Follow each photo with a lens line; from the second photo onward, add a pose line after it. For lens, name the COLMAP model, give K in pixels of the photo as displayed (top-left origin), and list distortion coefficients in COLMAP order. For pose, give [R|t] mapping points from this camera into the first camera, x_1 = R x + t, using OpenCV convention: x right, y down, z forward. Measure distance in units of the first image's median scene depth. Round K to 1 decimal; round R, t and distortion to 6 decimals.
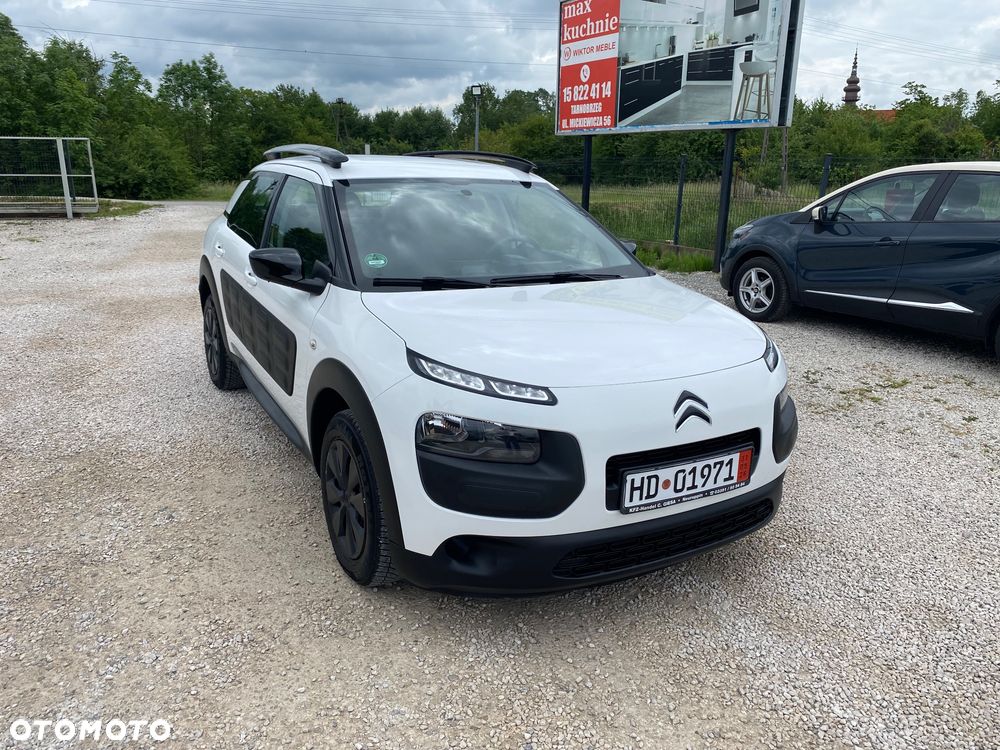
lens RADIAL K [[769.2, 0, 506.8], [0, 769.2, 366.1], [0, 0, 1]] dist [0.027462, -0.027039]
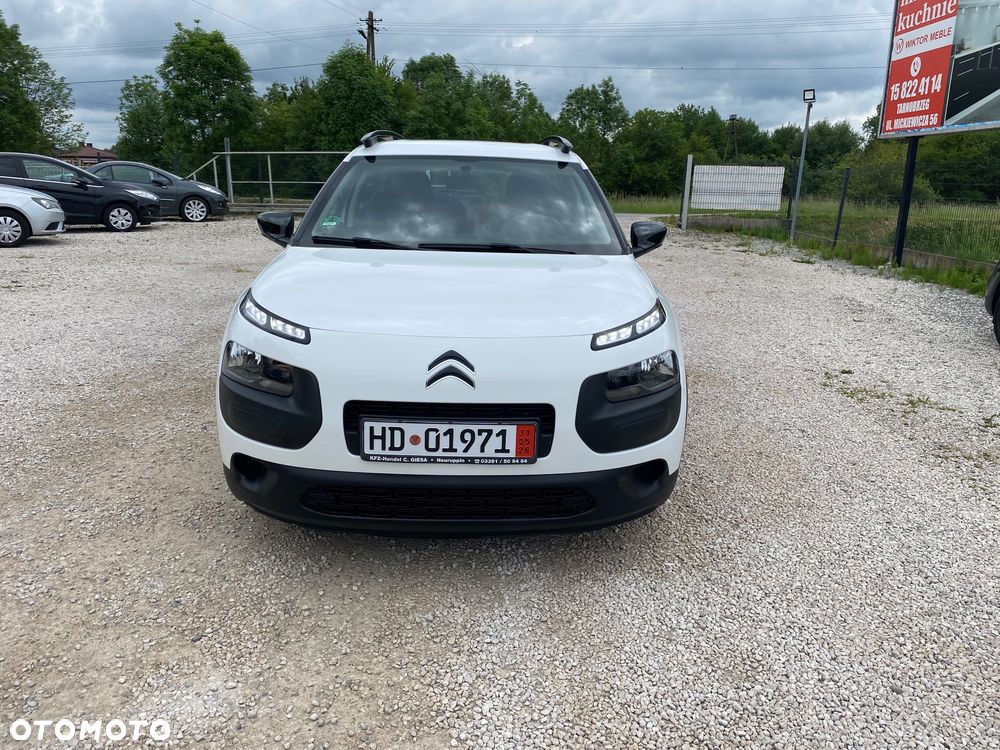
lens RADIAL K [[769.2, 0, 509.0], [0, 769.2, 371.4], [0, 0, 1]] dist [0.027462, -0.027039]
pose [[0.881789, 0.116790, -0.456956, 0.138646], [-0.124196, 0.992160, 0.013918, 0.006736], [0.454999, 0.044479, 0.889380, 0.031008]]
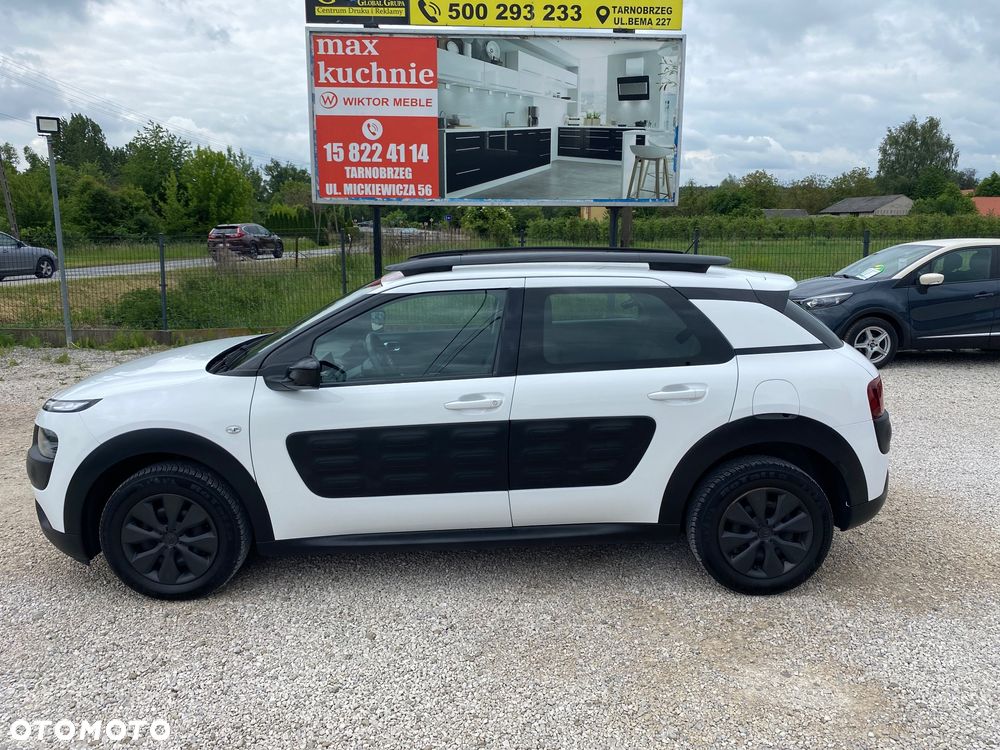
lens RADIAL K [[769.2, 0, 508.8], [0, 769.2, 365.3], [0, 0, 1]] dist [0.027462, -0.027039]
pose [[0.434186, -0.174838, 0.883693, -0.593118], [0.232981, 0.969402, 0.077324, -0.175399], [-0.870174, 0.172311, 0.461635, 0.562806]]
